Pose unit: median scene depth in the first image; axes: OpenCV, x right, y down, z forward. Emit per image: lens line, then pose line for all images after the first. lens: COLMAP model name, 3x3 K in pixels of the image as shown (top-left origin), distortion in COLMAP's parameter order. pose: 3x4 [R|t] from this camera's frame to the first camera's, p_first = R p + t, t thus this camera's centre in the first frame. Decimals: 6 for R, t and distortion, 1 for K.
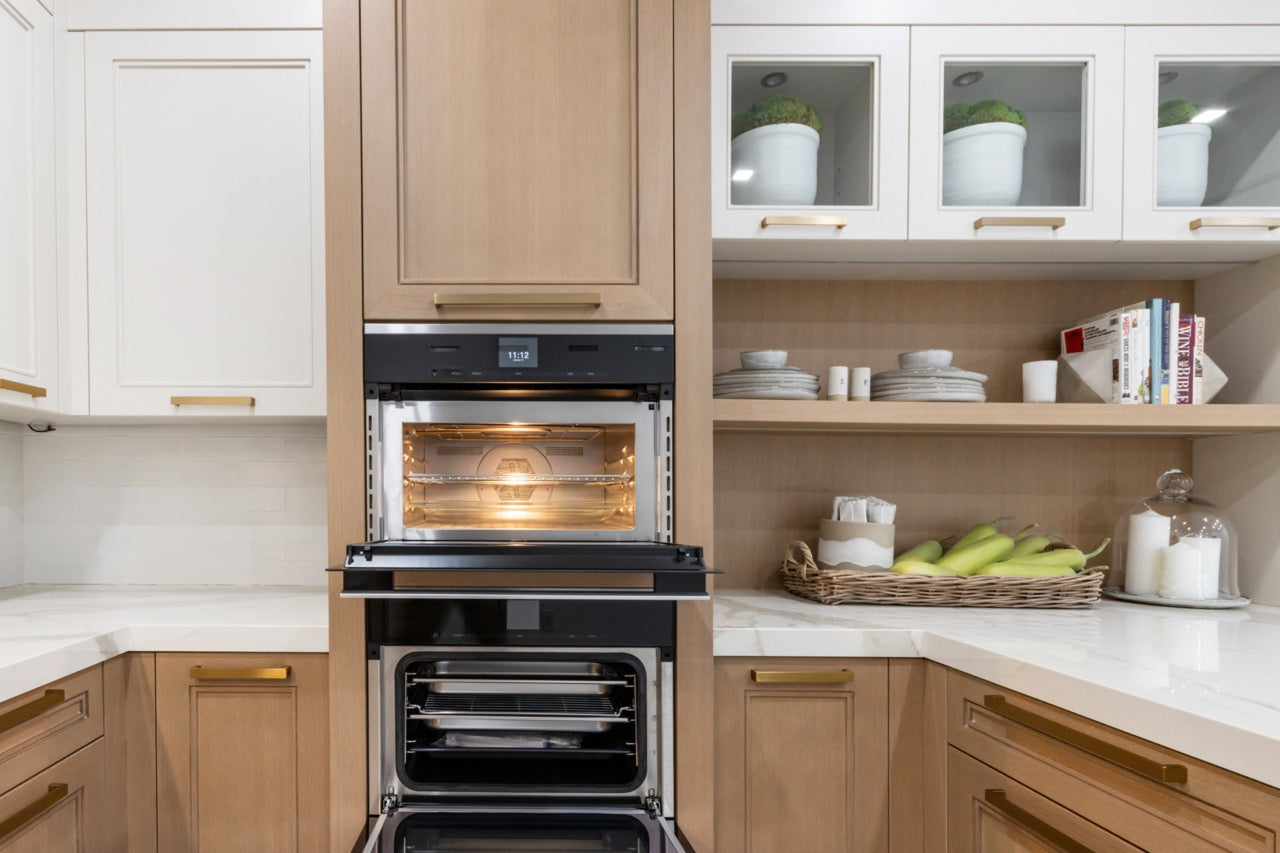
lens RADIAL K [[697.5, 0, 495.3], [0, 697.5, 502.8], [0, 0, 1]] dist [0.002503, 0.001392]
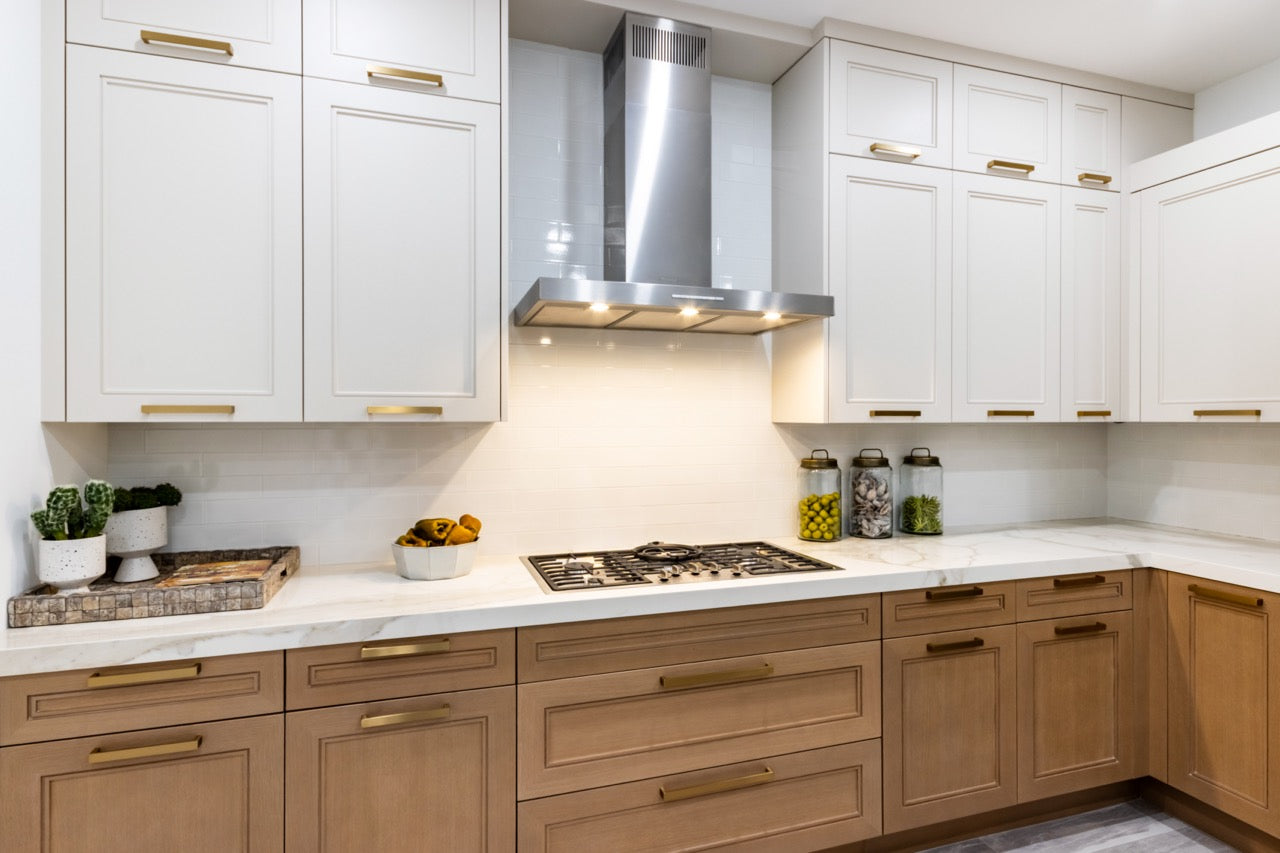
lens RADIAL K [[670.2, 0, 642.3], [0, 670.2, 421.1], [0, 0, 1]] dist [0.010640, -0.003041]
pose [[0.311401, -0.003656, -0.950272, 0.549598], [-0.001557, 0.999989, -0.004358, -0.116709], [0.950277, 0.002837, 0.311392, -0.594439]]
